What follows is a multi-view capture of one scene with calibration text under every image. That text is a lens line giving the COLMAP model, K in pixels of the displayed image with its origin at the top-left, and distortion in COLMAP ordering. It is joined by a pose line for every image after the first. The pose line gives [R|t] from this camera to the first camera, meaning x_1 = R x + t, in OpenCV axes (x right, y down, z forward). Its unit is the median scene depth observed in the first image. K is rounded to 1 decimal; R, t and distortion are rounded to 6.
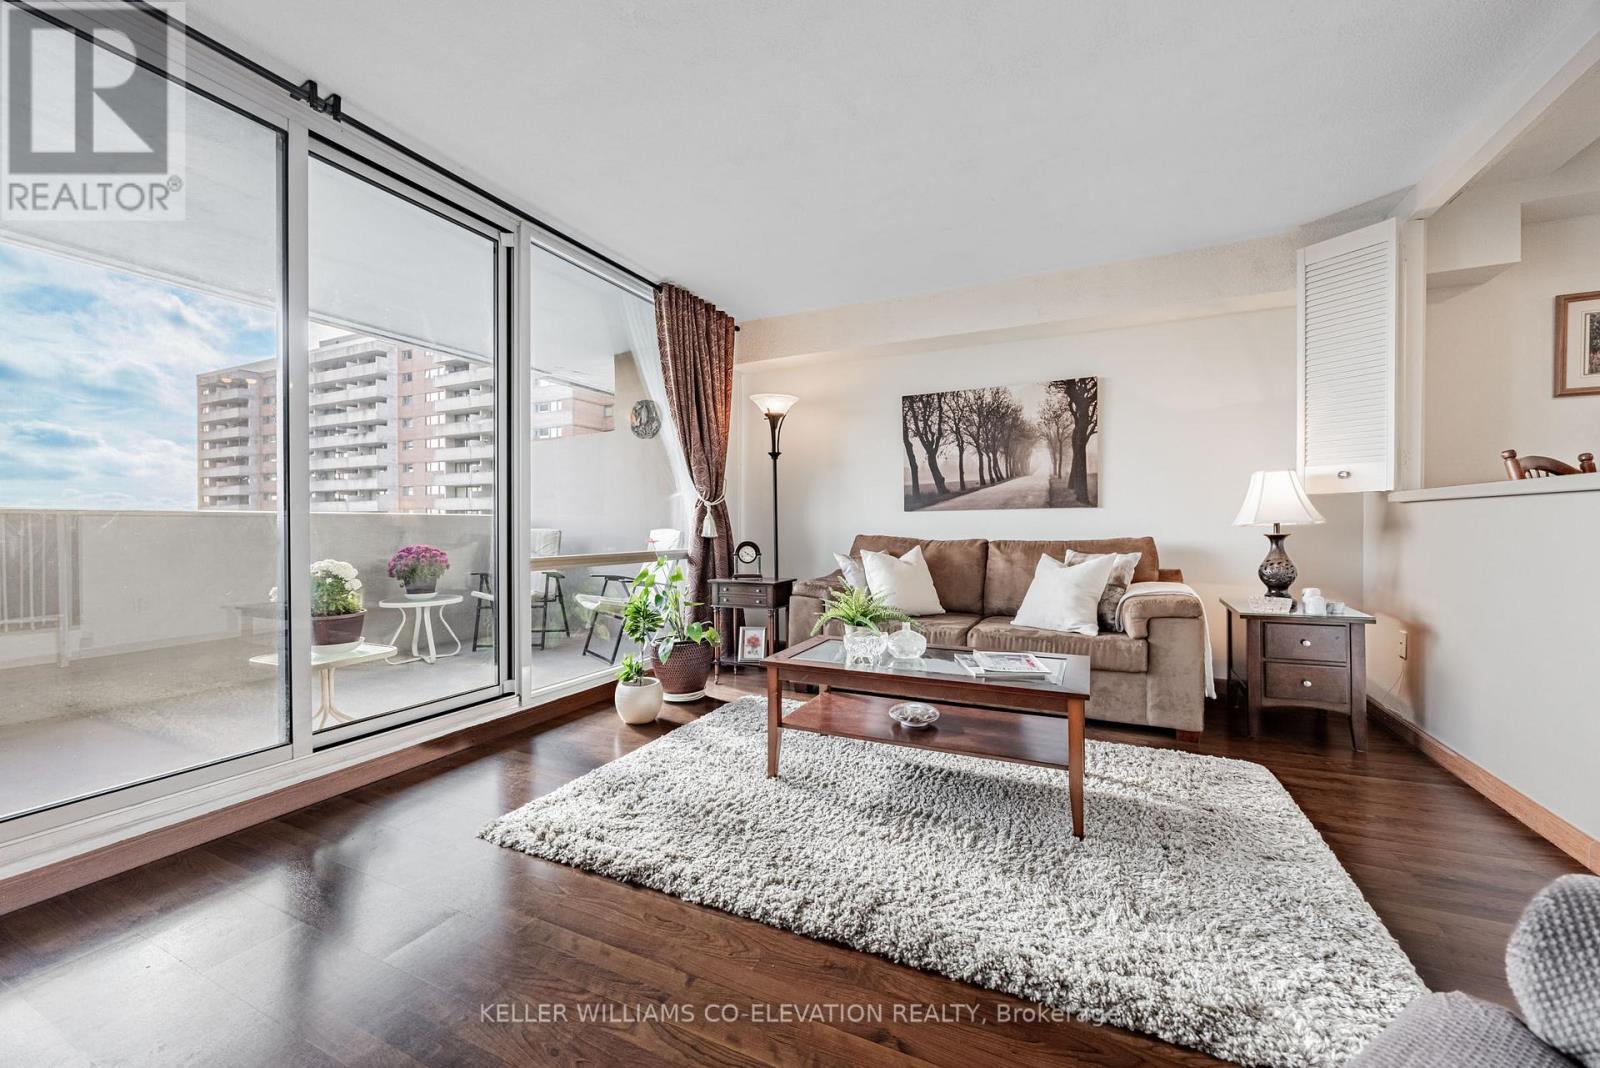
lens RADIAL K [[608.4, 0, 803.8], [0, 608.4, 529.3], [0, 0, 1]] dist [-0.006311, 0.001111]
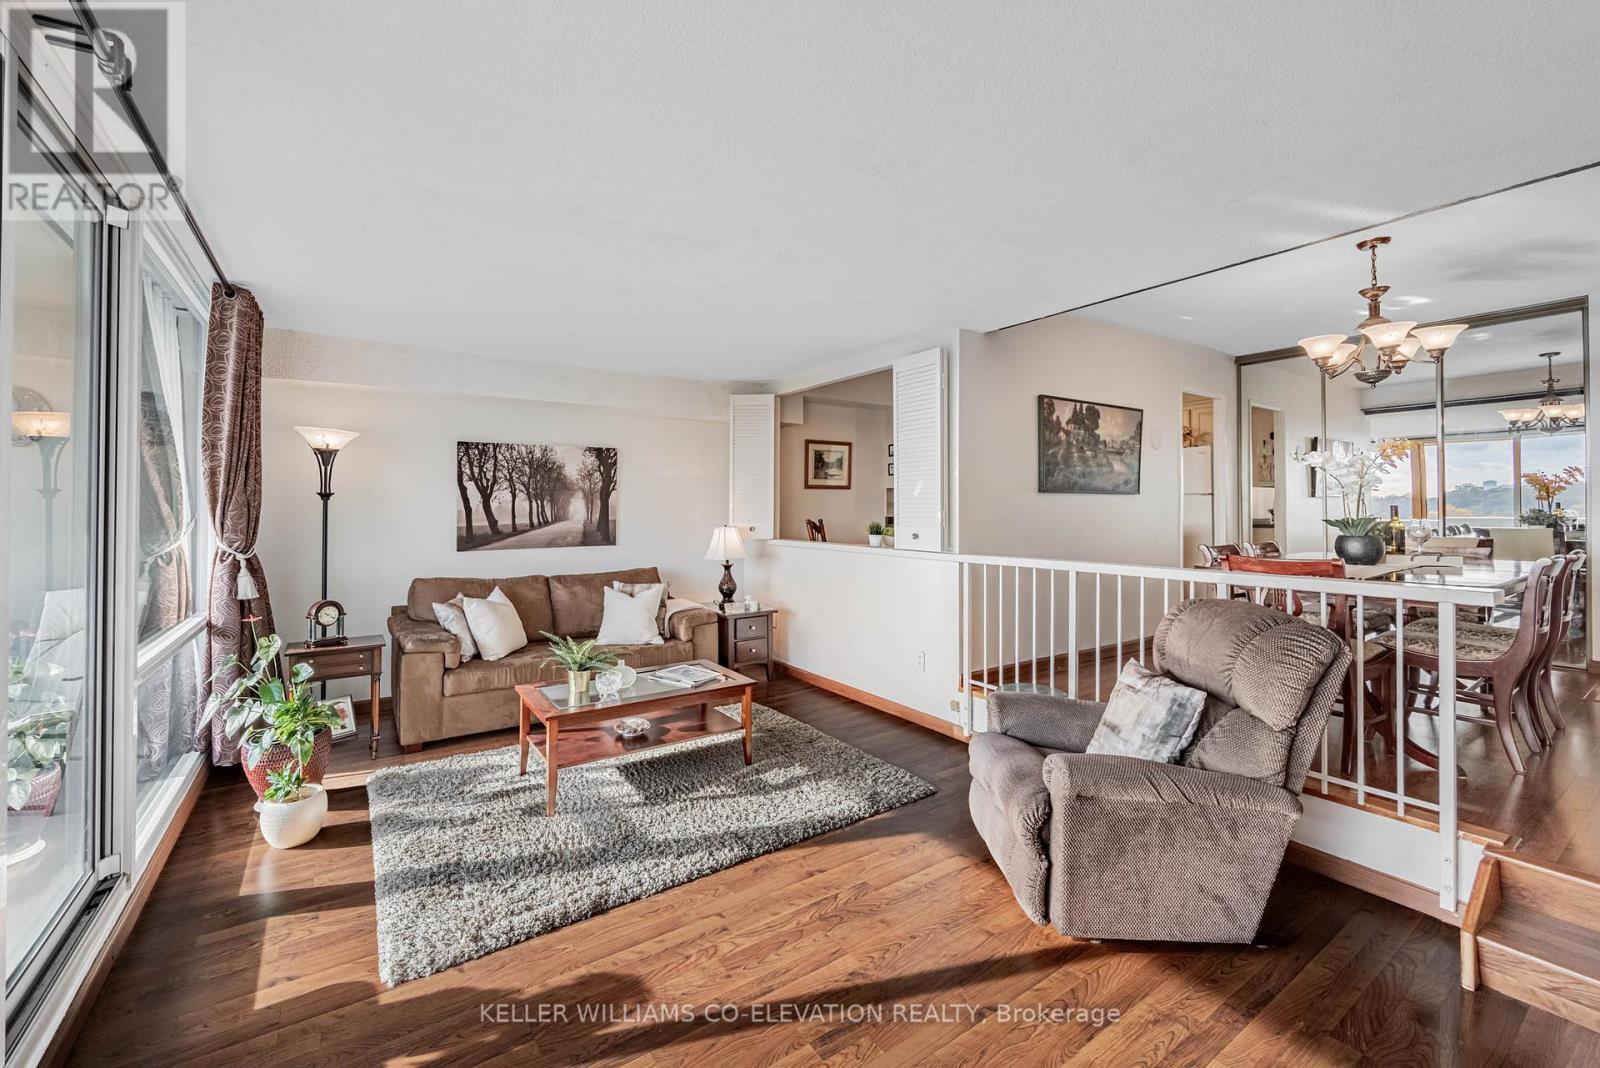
lens RADIAL K [[628.4, 0, 724.4], [0, 628.4, 502.0], [0, 0, 1]] dist [0.000549, -0.000456]
pose [[0.564659, 0.009858, 0.825265, -0.533901], [0.002970, 0.999898, -0.013976, -0.111732], [-0.825319, 0.010343, 0.564572, 0.013365]]
